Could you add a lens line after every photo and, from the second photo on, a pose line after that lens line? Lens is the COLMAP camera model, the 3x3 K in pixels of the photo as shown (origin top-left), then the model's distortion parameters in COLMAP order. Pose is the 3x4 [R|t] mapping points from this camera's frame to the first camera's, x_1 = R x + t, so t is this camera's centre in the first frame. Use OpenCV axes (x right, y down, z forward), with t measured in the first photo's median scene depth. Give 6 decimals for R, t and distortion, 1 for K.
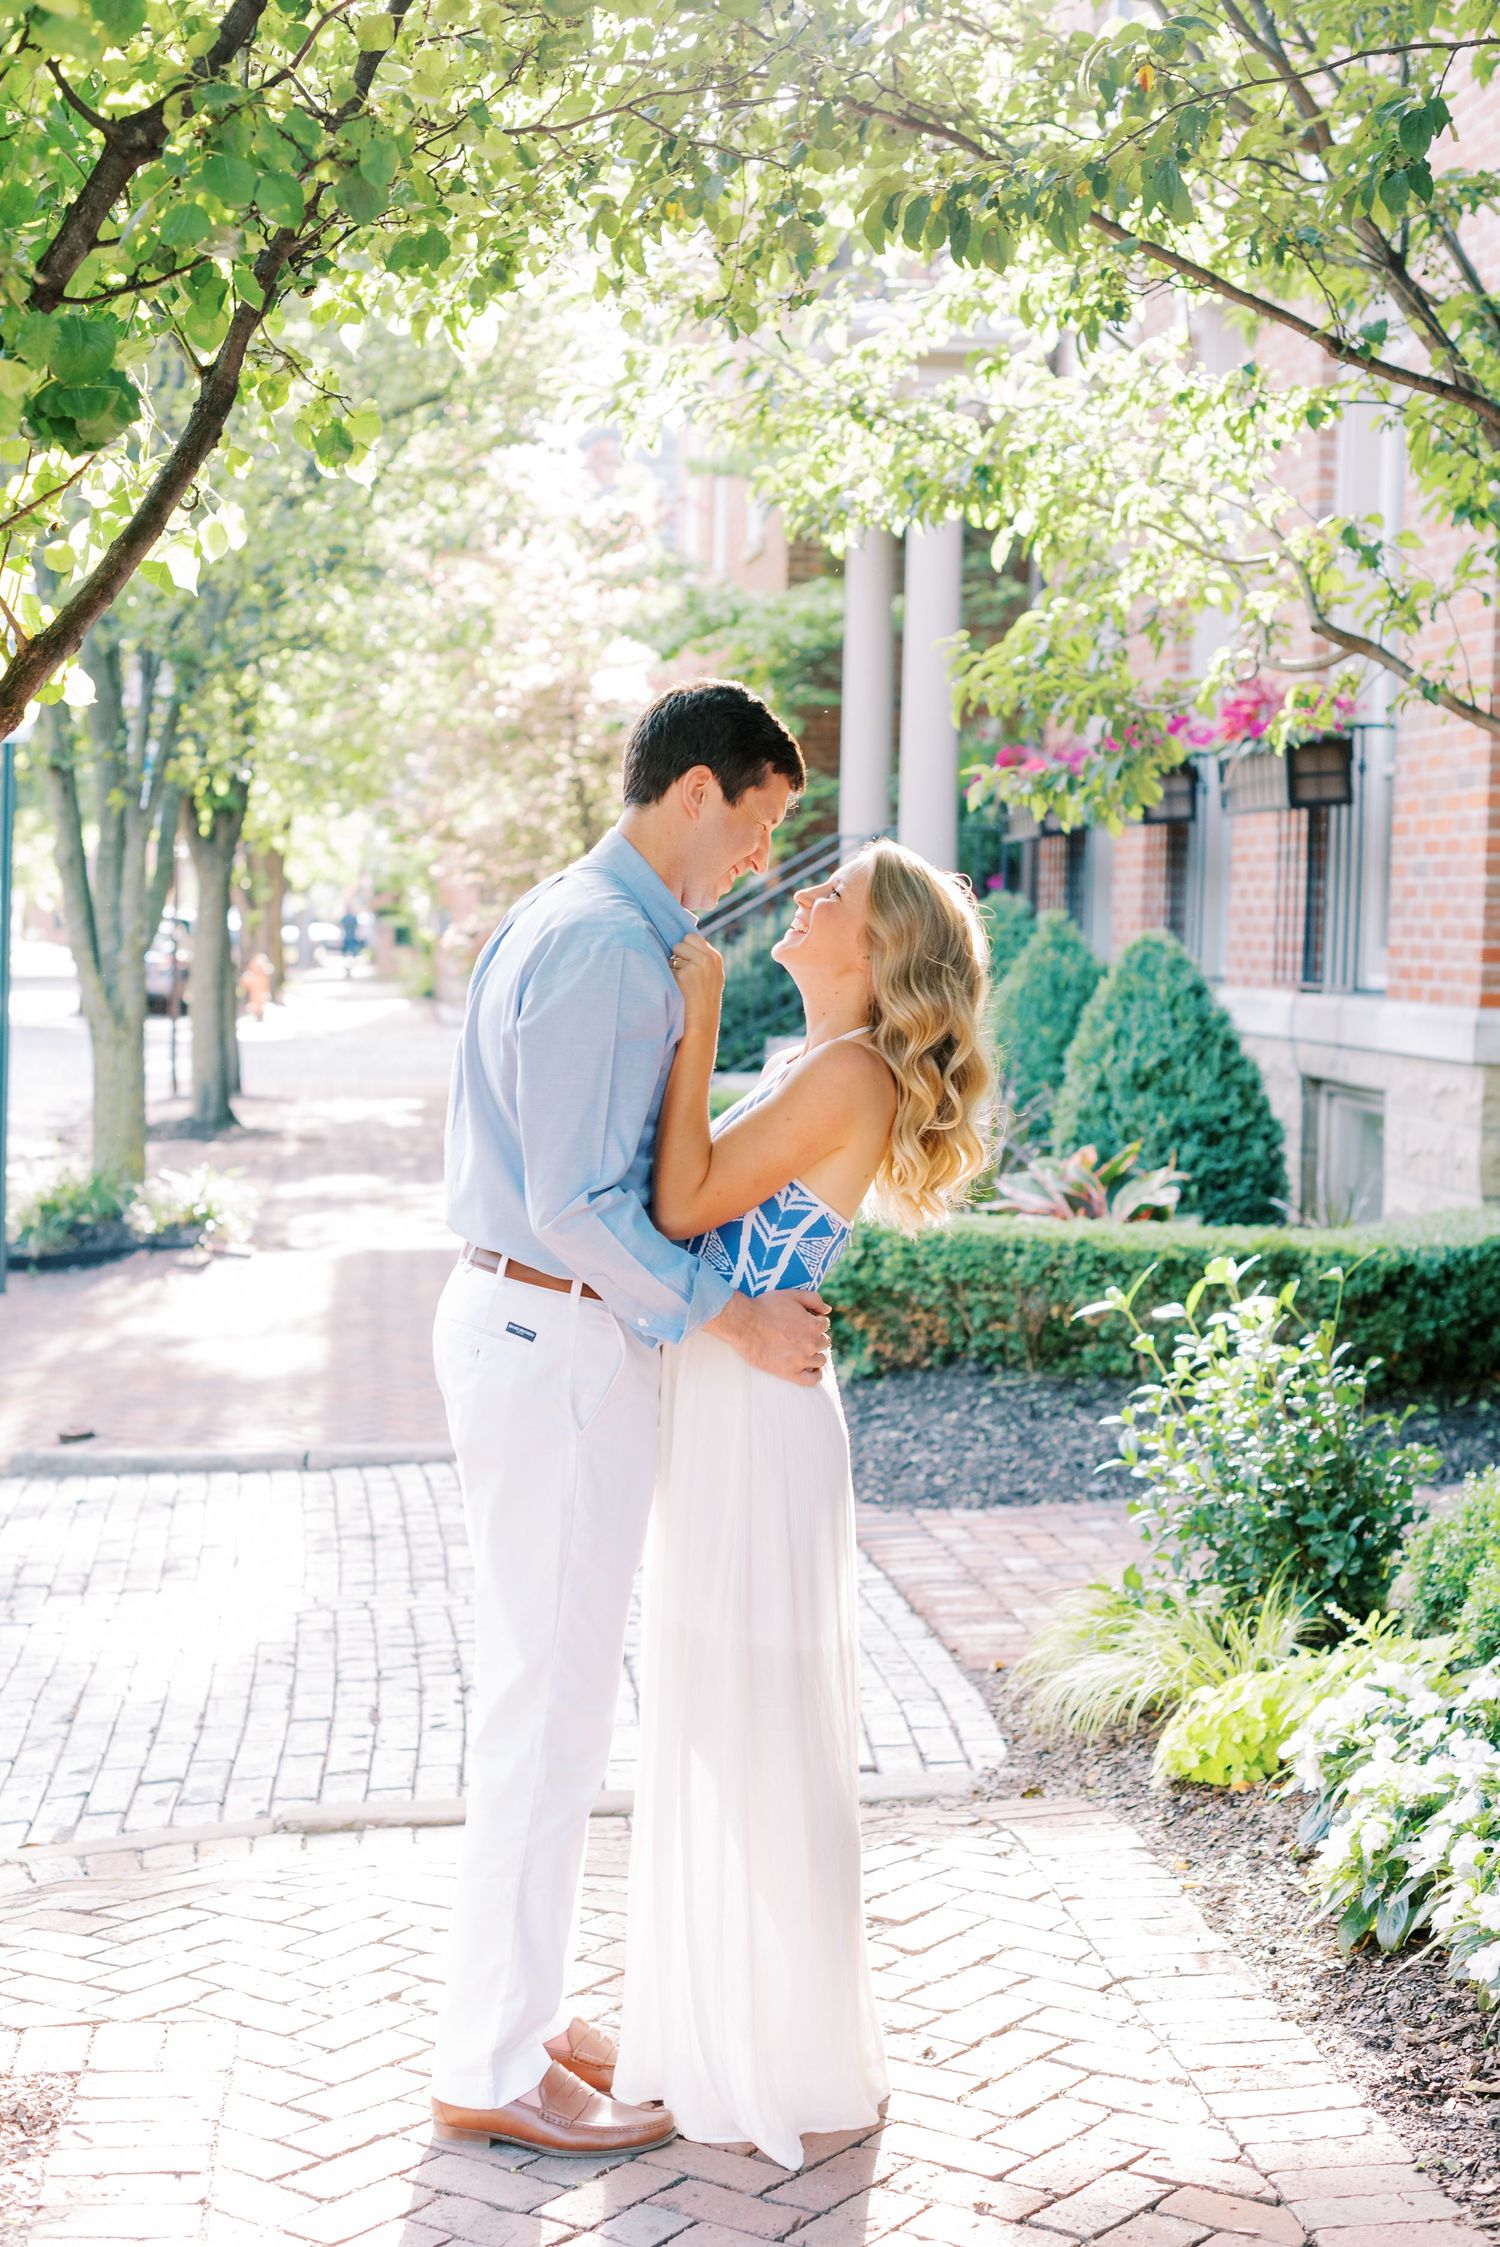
lens RADIAL K [[3228.3, 0, 740.8], [0, 3228.3, 1131.5], [0, 0, 1]] dist [0.033173, 0.000000]
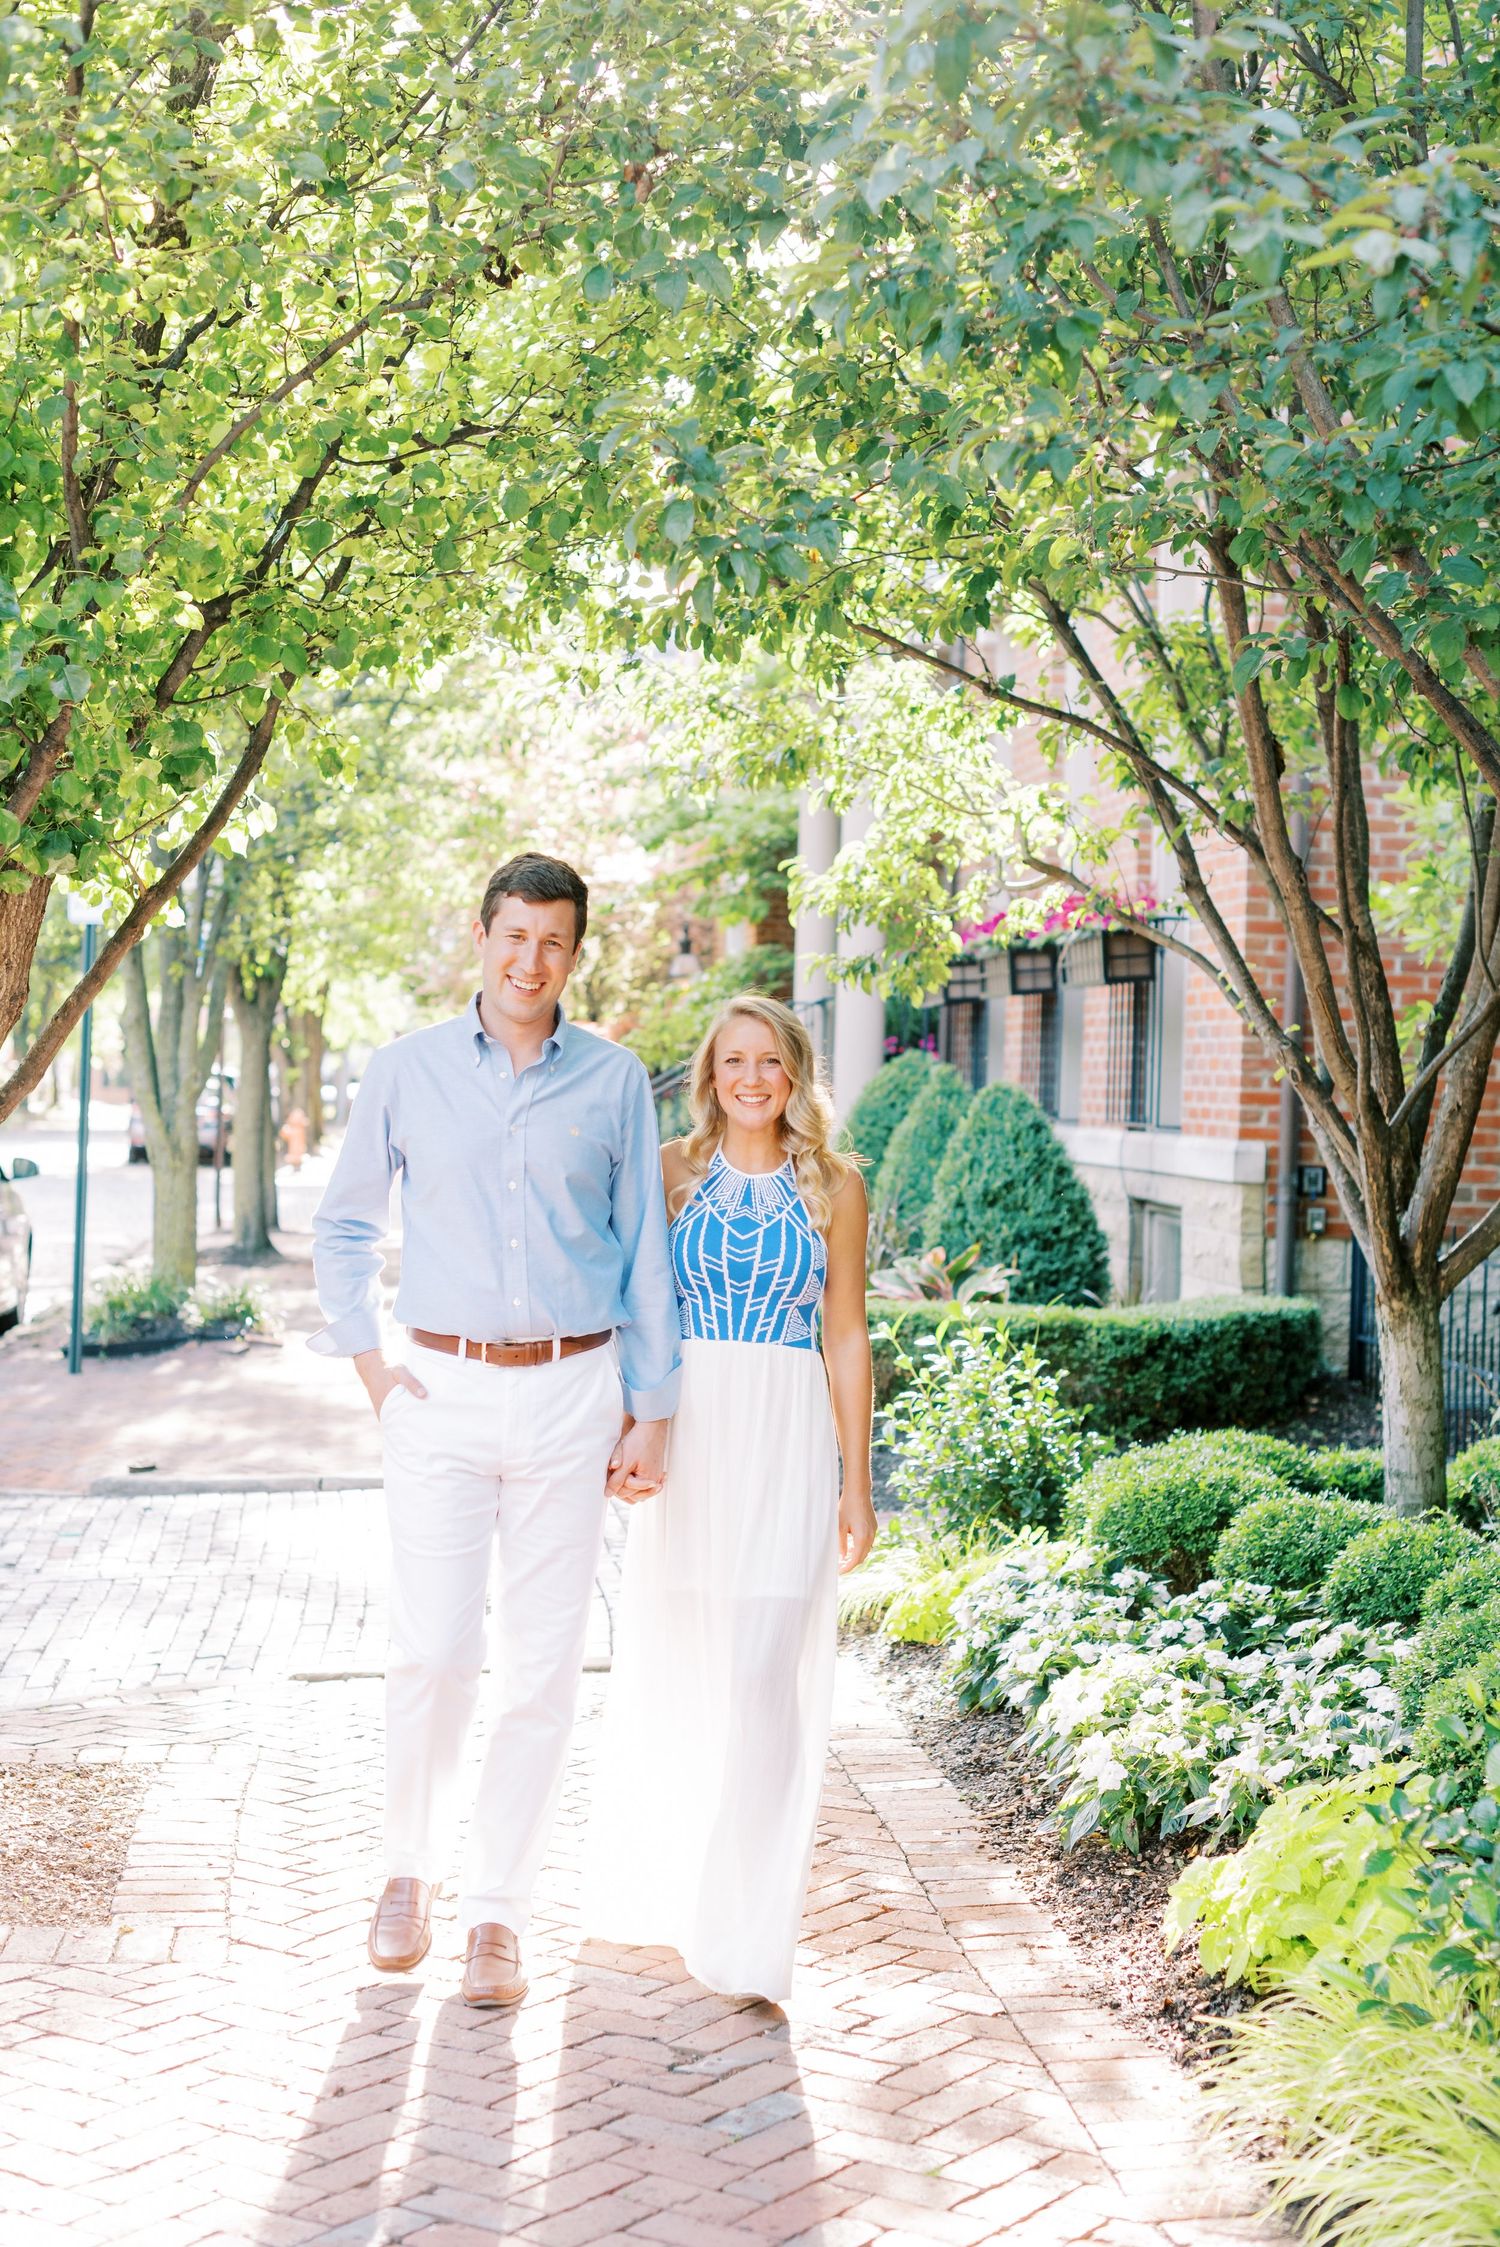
lens RADIAL K [[3431.6, 0, 768.2], [0, 3431.6, 1147.2], [0, 0, 1]] dist [0.036397, 0.000000]
pose [[0.999913, 0.006025, -0.011695, 0.084918], [-0.006585, 0.998804, -0.048454, 0.046455], [0.011389, 0.048527, 0.998757, -0.524053]]
